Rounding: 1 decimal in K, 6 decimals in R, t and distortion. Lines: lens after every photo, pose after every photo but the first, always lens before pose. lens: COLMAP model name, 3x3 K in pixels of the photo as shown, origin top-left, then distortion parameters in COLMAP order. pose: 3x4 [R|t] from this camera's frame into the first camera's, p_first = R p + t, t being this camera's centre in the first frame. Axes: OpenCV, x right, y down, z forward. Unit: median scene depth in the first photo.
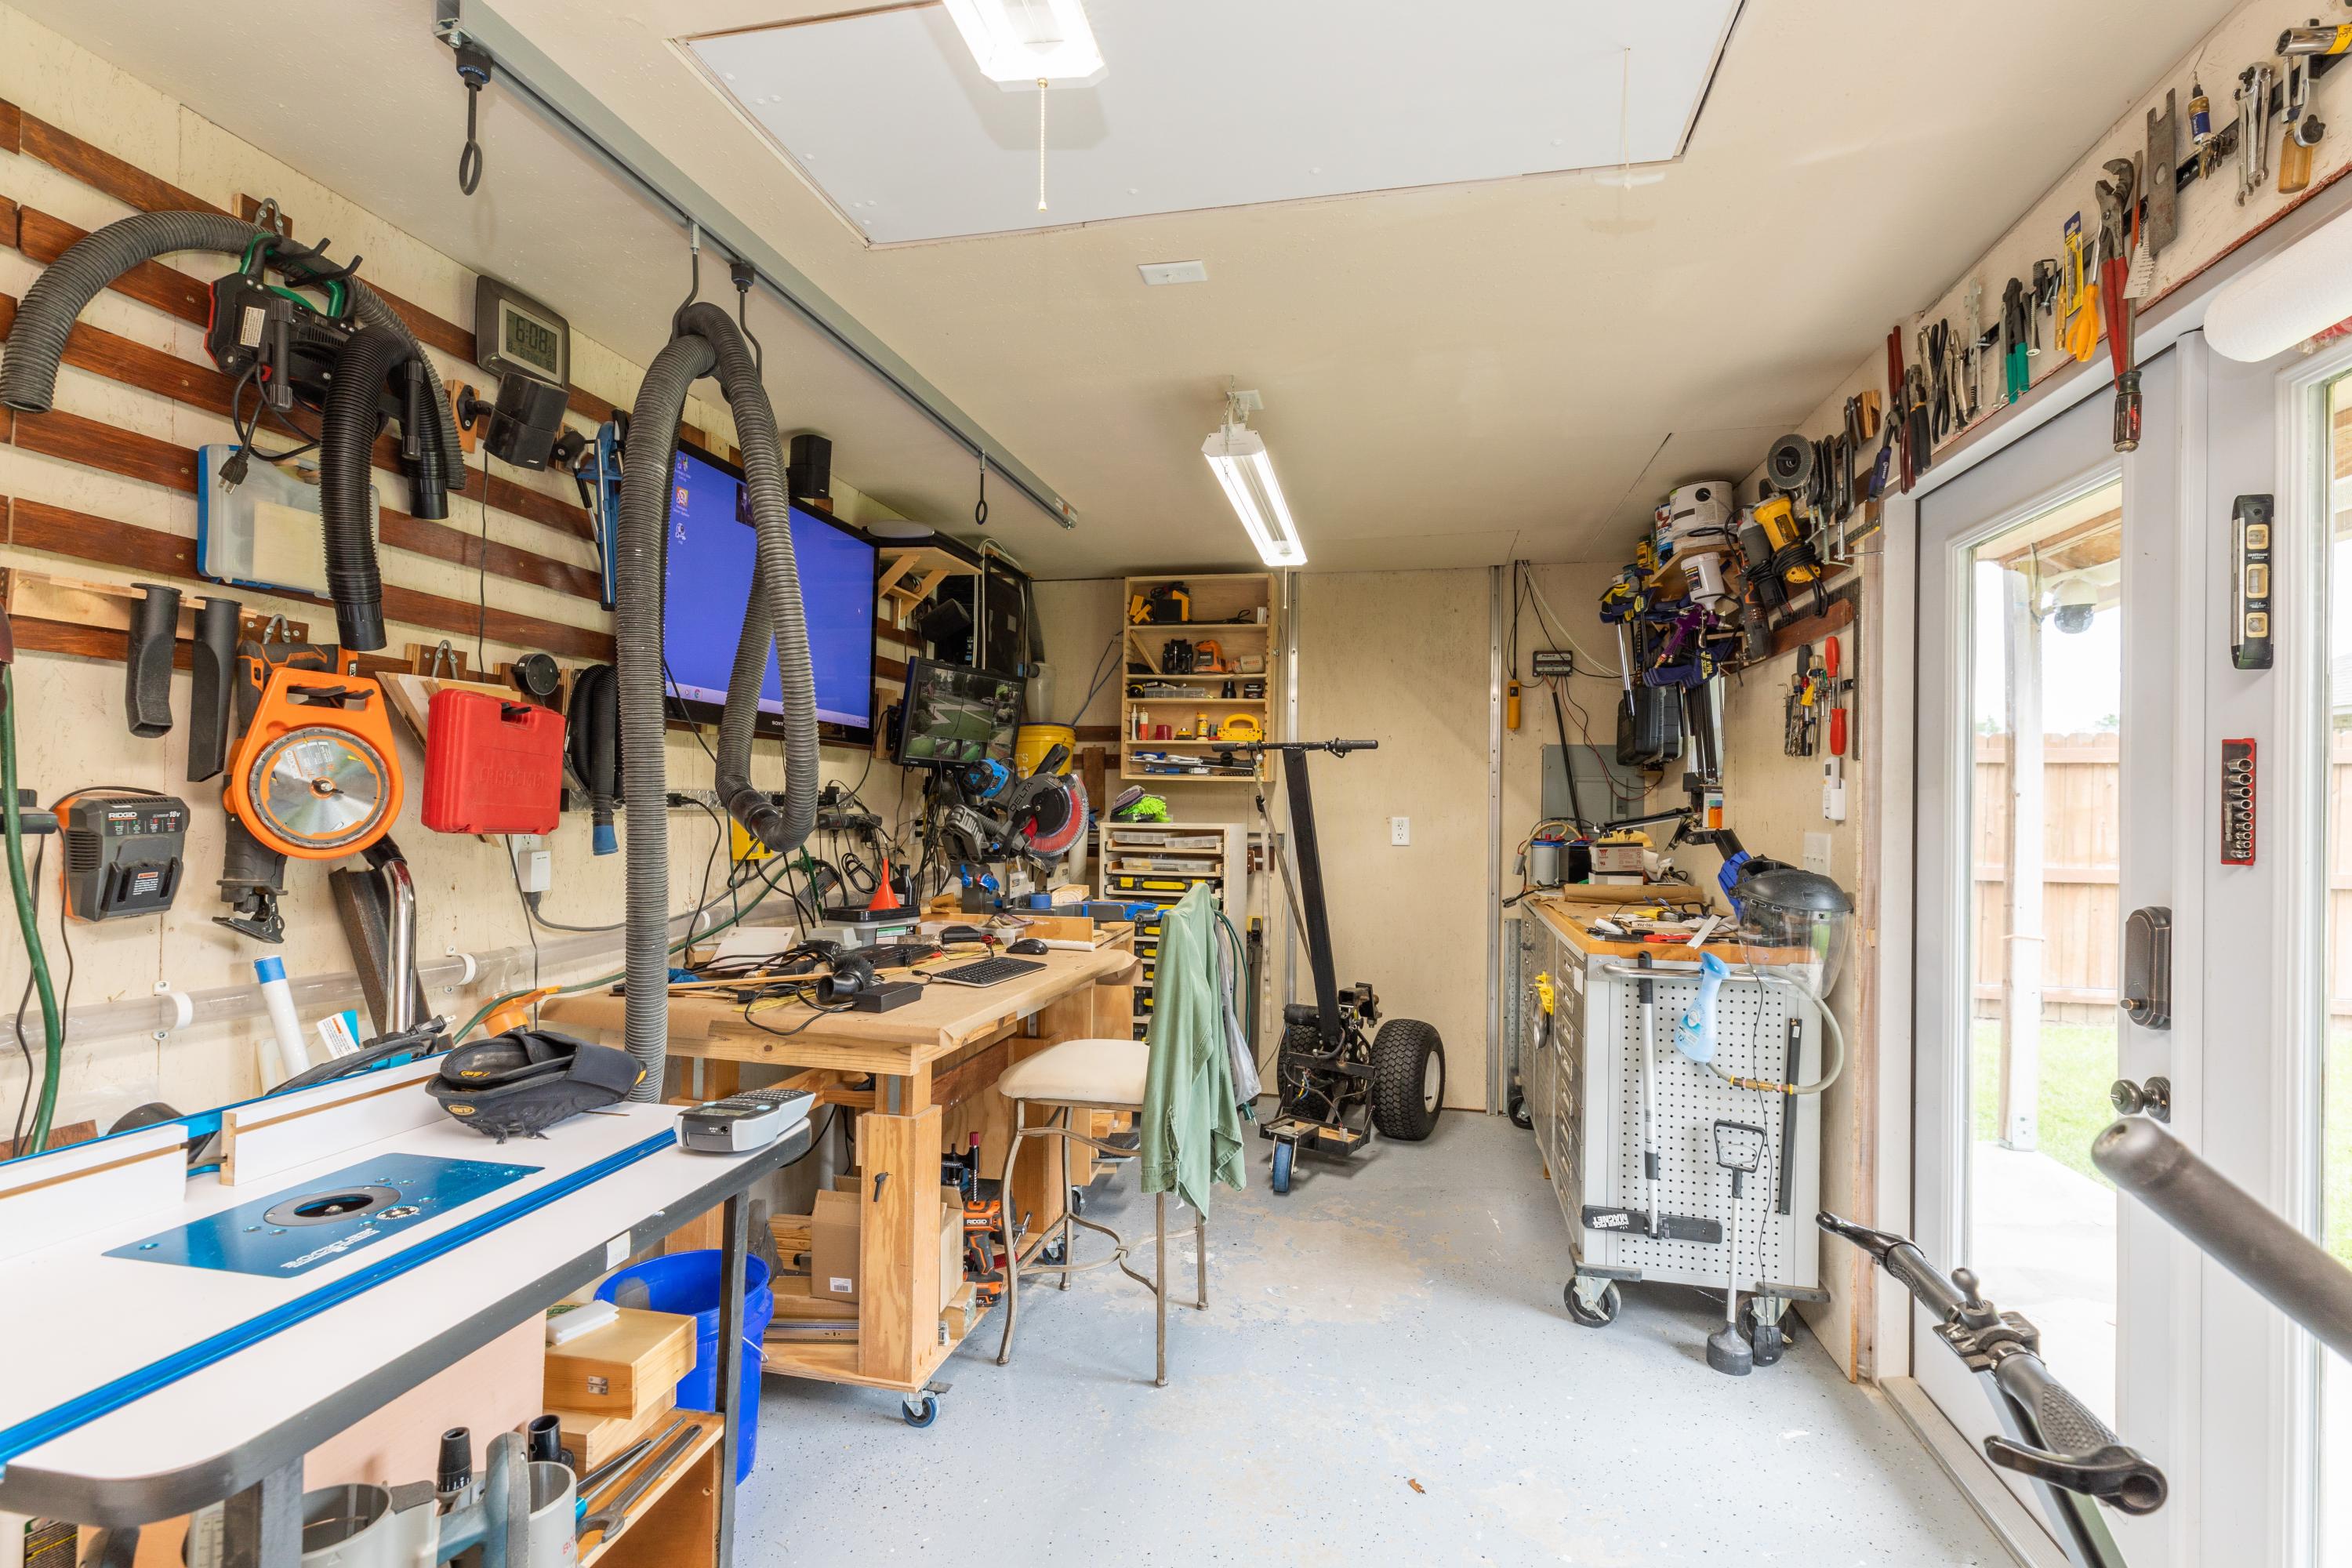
lens RADIAL K [[1050.7, 0, 1169.0], [0, 1050.7, 790.6], [0, 0, 1]] dist [0.004065, 0.000811]
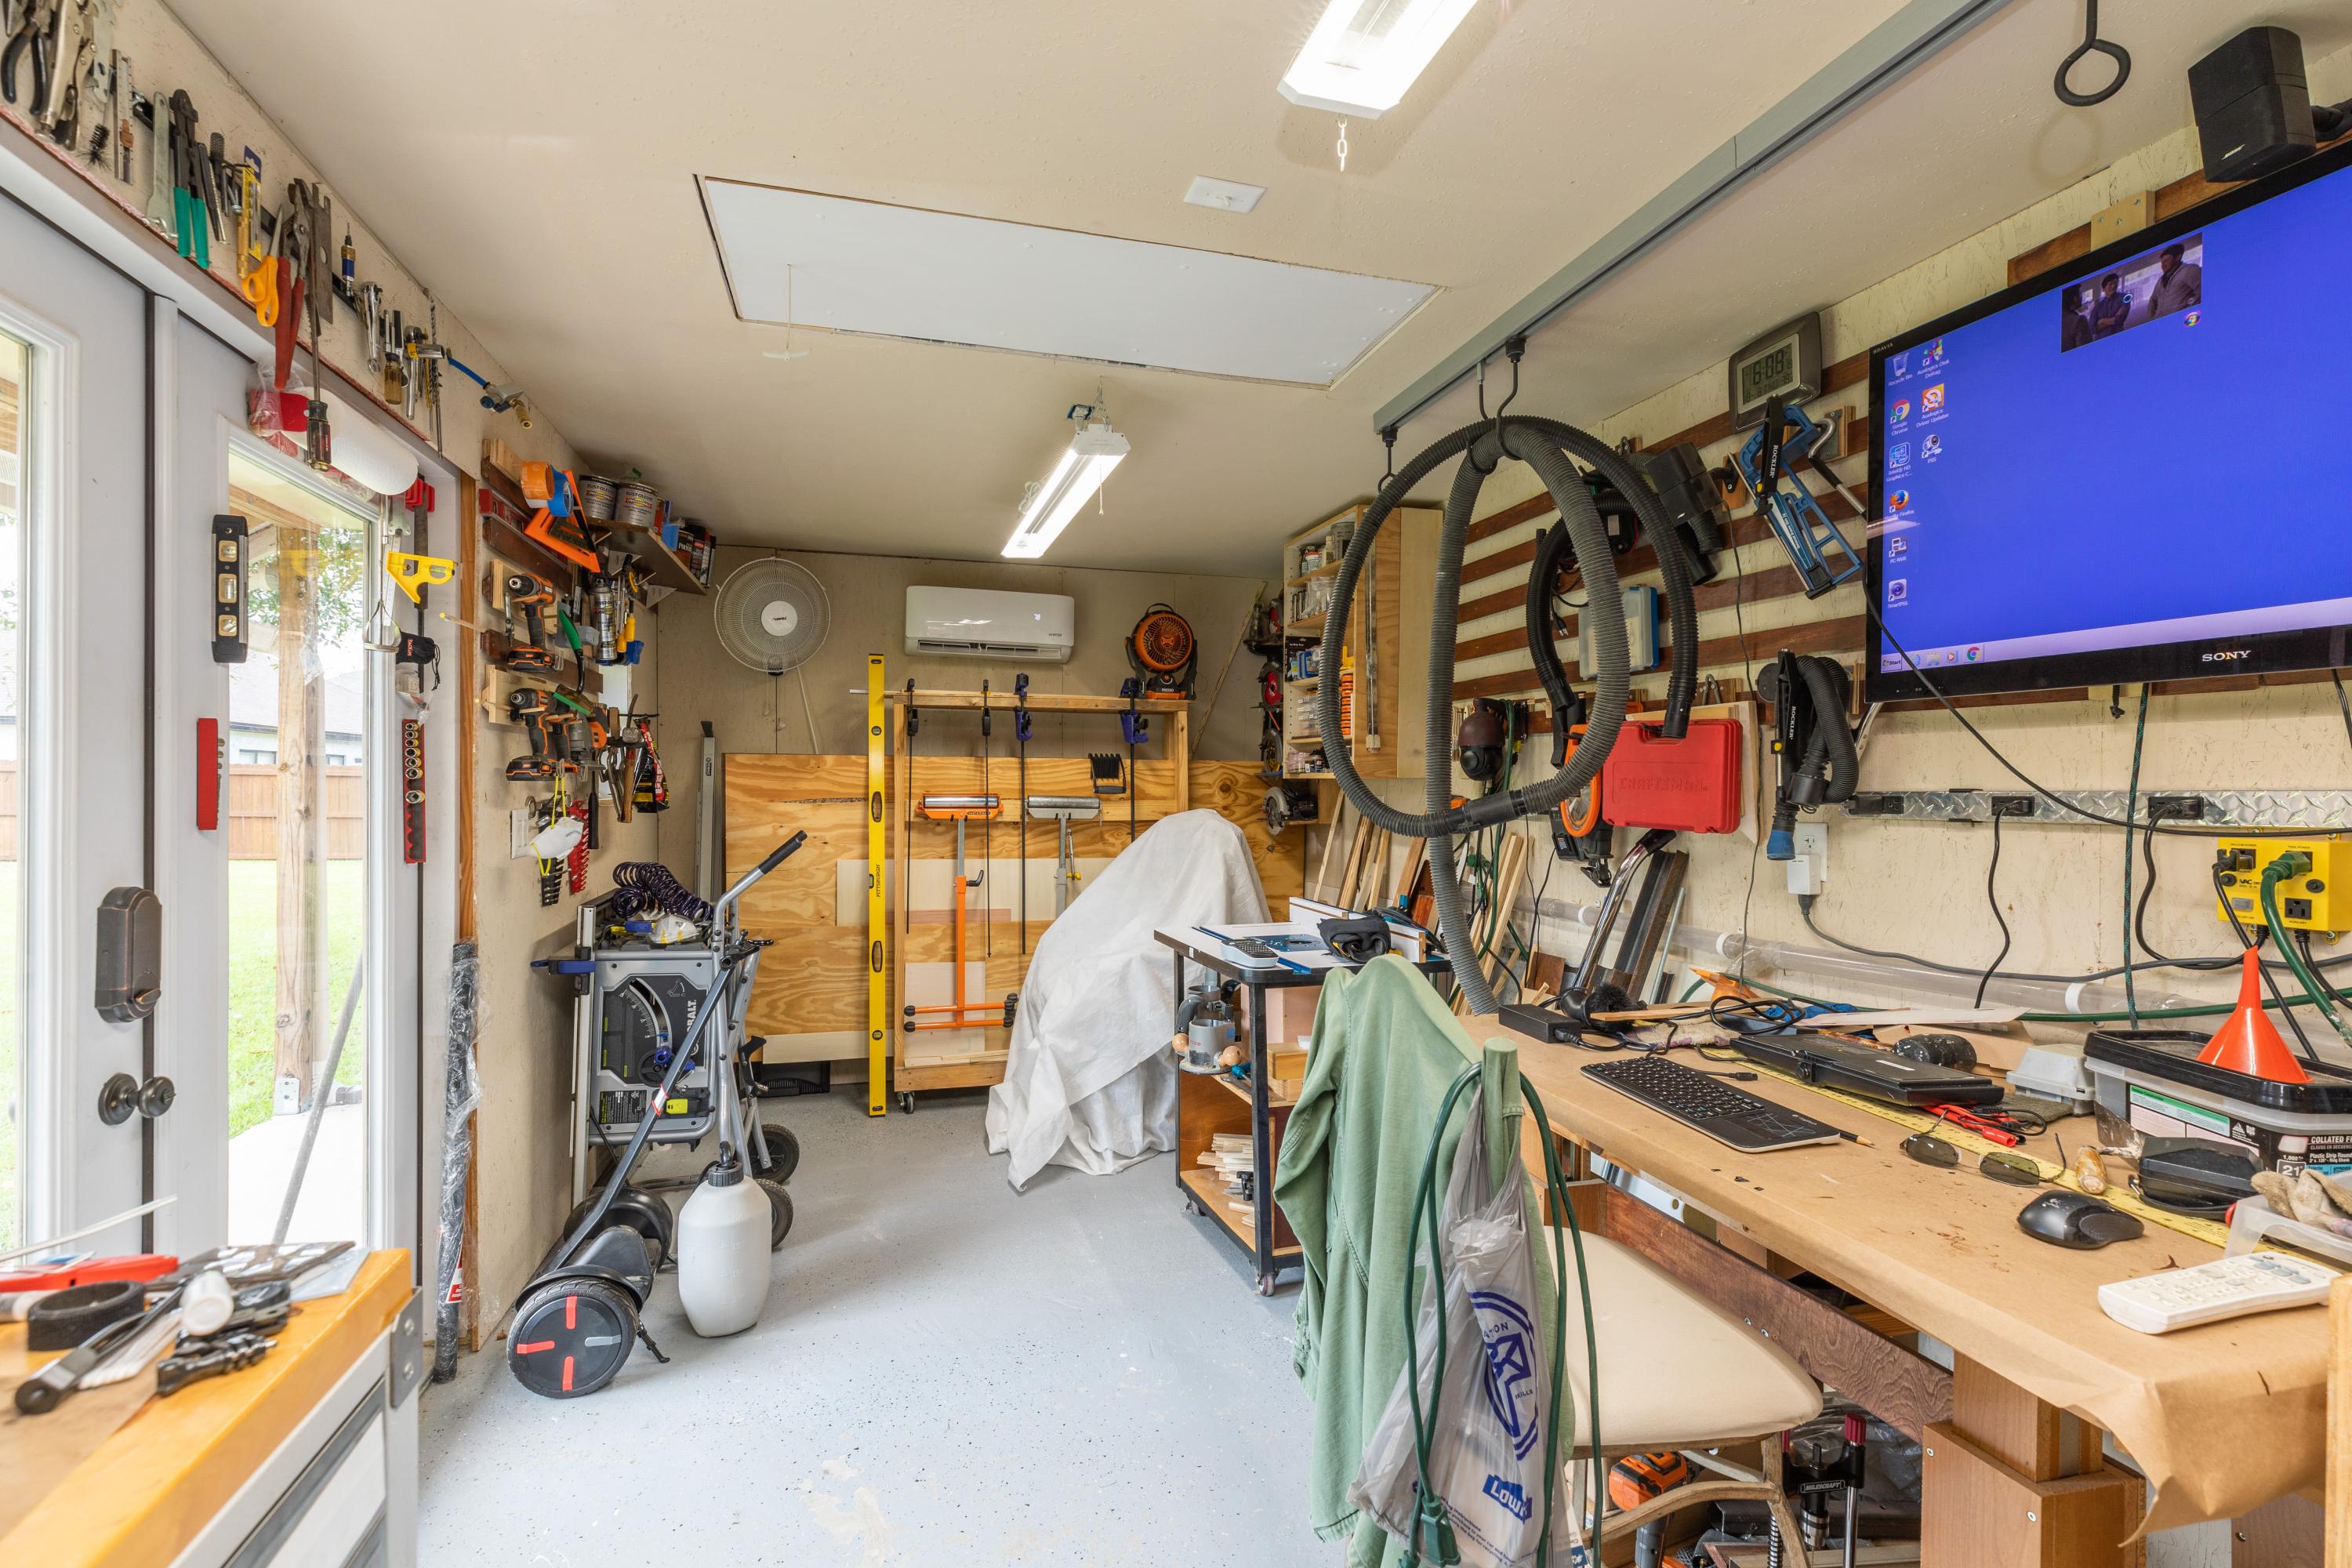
lens RADIAL K [[1050.7, 0, 1165.0], [0, 1050.7, 787.1], [0, 0, 1]] dist [0.004065, 0.000811]
pose [[-0.881367, -0.018116, -0.472085, 0.455052], [-0.013386, 0.999821, -0.013378, 0.016714], [0.472243, -0.005471, -0.881452, 1.750677]]
